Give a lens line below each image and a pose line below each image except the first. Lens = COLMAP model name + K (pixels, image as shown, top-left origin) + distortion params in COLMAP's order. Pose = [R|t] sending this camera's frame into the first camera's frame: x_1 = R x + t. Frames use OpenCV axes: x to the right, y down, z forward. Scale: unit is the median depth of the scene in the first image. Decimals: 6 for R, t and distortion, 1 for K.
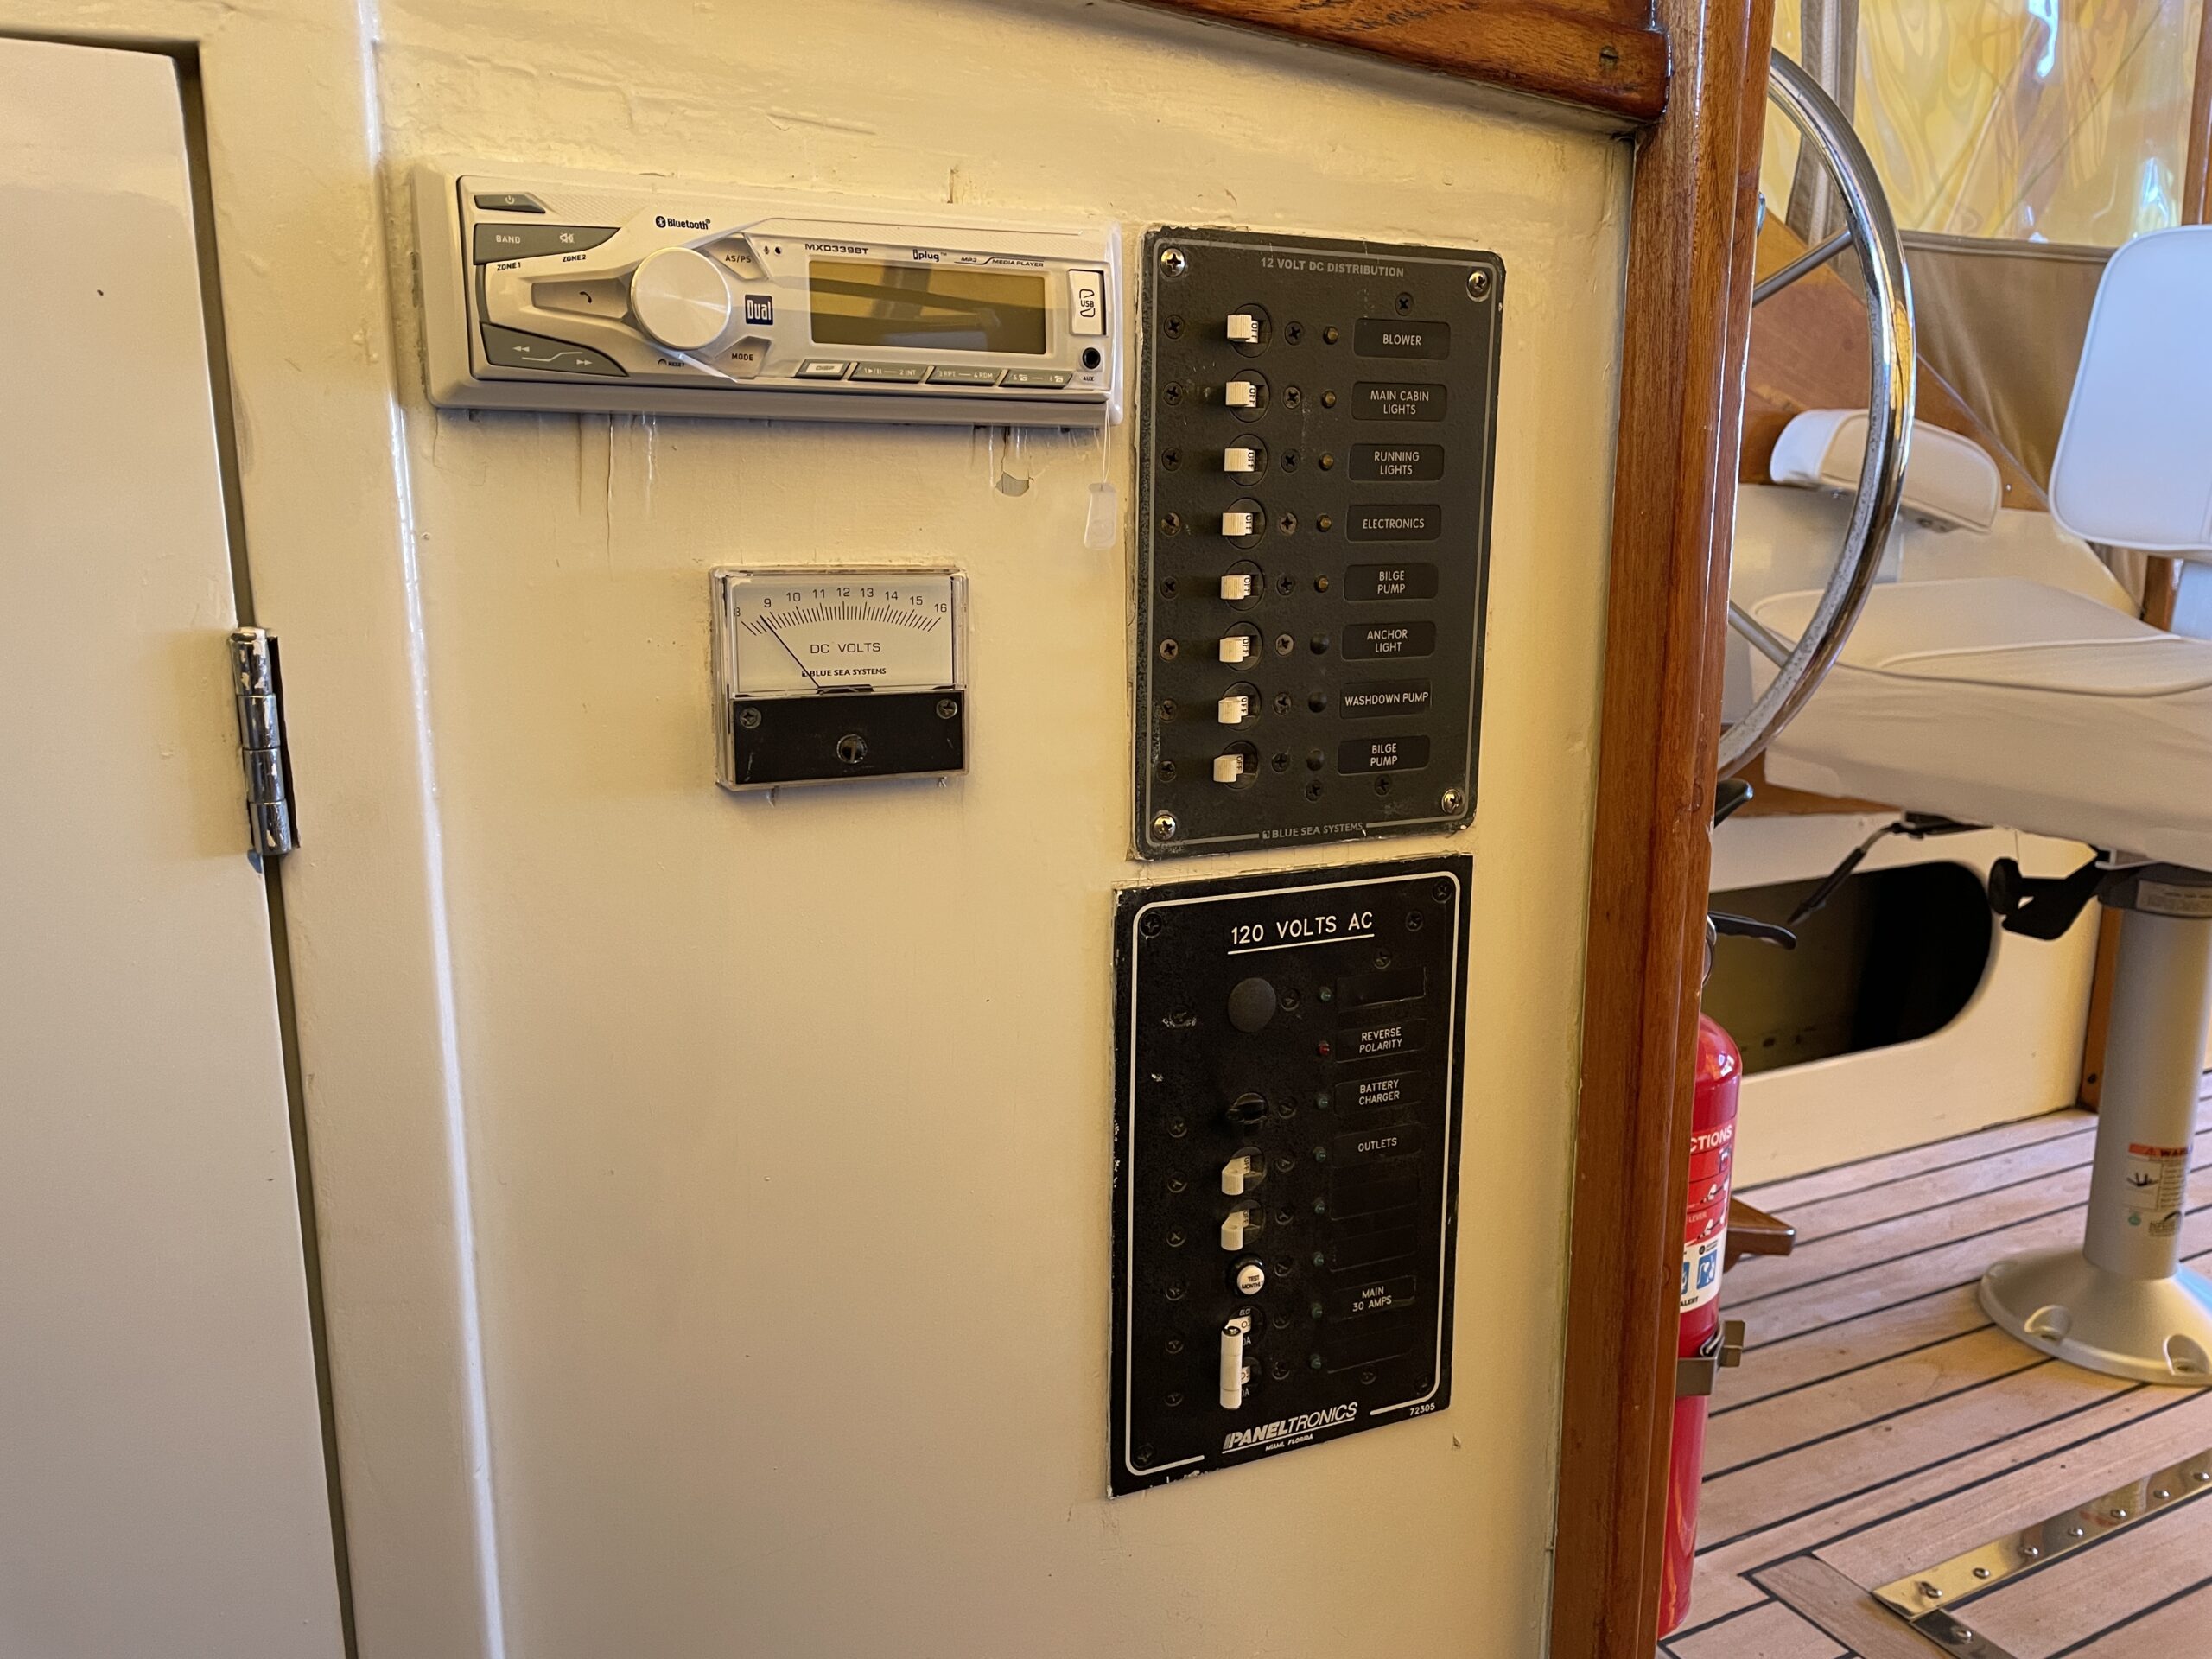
lens RADIAL K [[1664.1, 0, 1106.0], [0, 1664.1, 829.5], [0, 0, 1]] dist [0.056517, -0.084658]
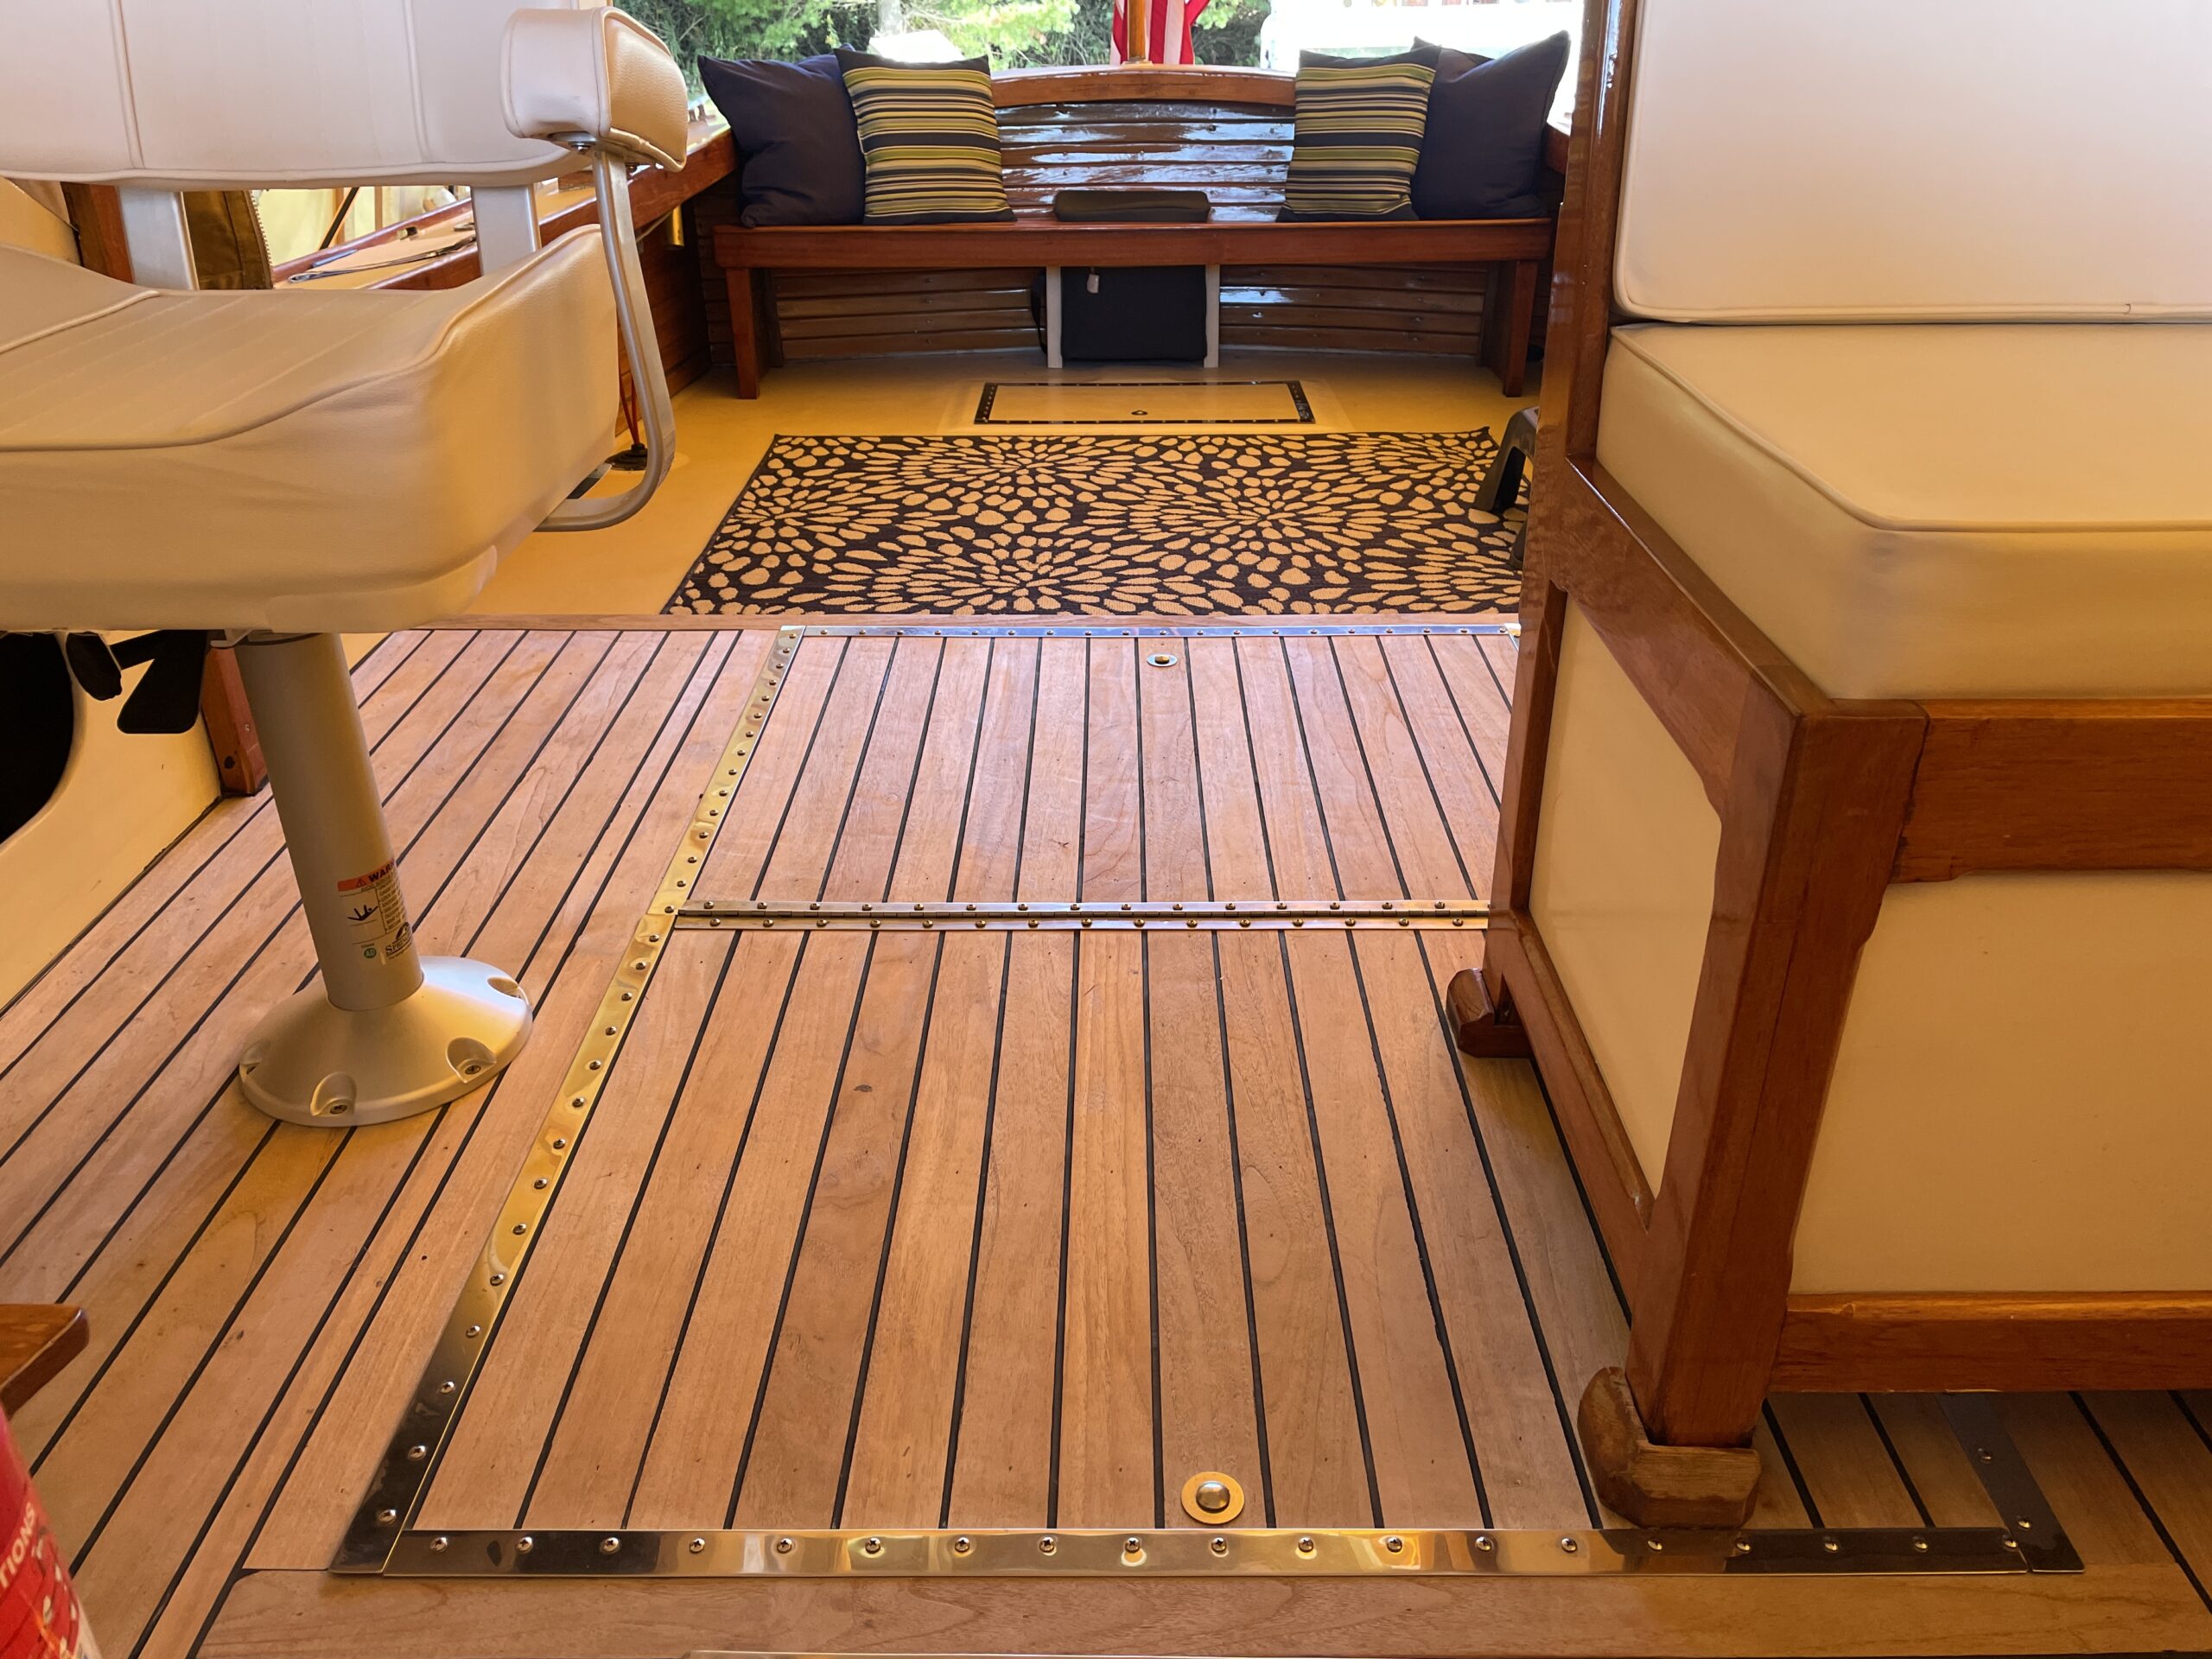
lens RADIAL K [[1664.1, 0, 1106.0], [0, 1664.1, 829.5], [0, 0, 1]] dist [0.056517, -0.084658]
pose [[0.448932, -0.419910, 0.788756, 0.091975], [0.186351, 0.907293, 0.376951, -0.101387], [-0.873918, -0.022240, 0.485564, 0.194126]]
